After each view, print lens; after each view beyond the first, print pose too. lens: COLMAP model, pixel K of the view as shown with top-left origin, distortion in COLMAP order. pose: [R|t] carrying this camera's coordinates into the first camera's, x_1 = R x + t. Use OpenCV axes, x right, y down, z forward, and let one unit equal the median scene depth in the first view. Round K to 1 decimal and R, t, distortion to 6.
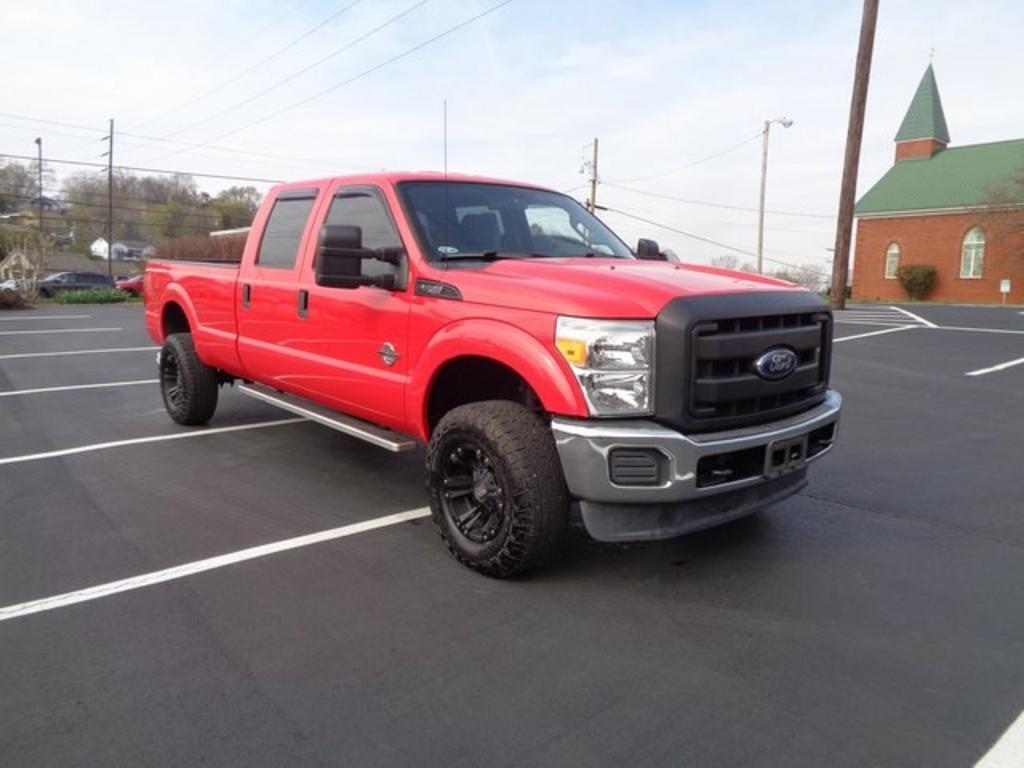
lens RADIAL K [[754.8, 0, 515.3], [0, 754.8, 383.2], [0, 0, 1]] dist [0.028839, -0.021763]
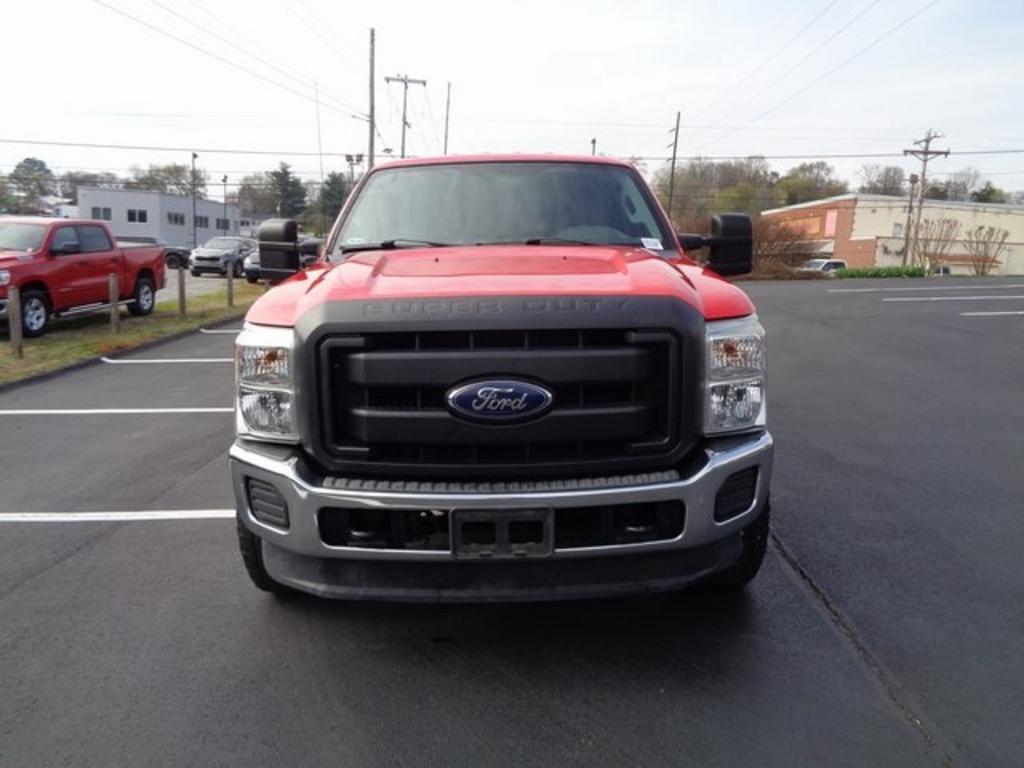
lens RADIAL K [[754.8, 0, 516.2], [0, 754.8, 387.8], [0, 0, 1]] dist [0.028839, -0.021763]
pose [[0.751167, 0.104616, -0.651769, 0.712271], [-0.082447, 0.994499, 0.064608, -0.072952], [0.654943, 0.005205, 0.755660, 0.429927]]
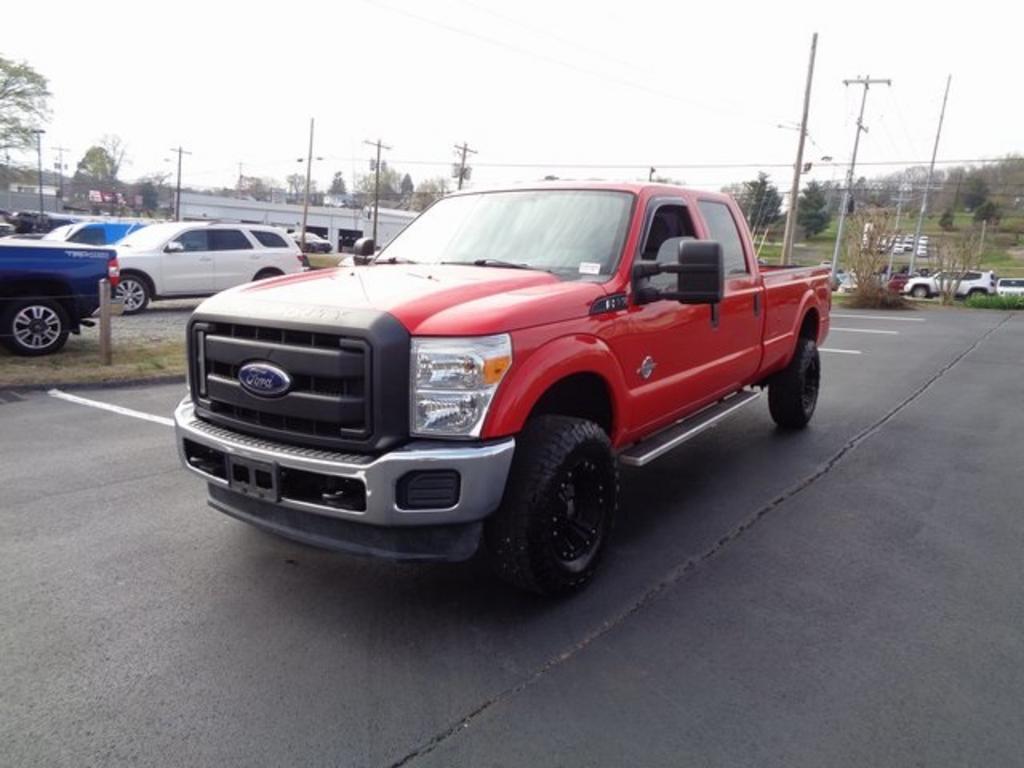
lens RADIAL K [[754.8, 0, 507.4], [0, 754.8, 384.7], [0, 0, 1]] dist [0.028839, -0.021763]
pose [[0.231638, 0.162806, -0.959082, 1.154282], [-0.165352, 0.978139, 0.126105, -0.163602], [0.958646, 0.129376, 0.253494, 0.928798]]
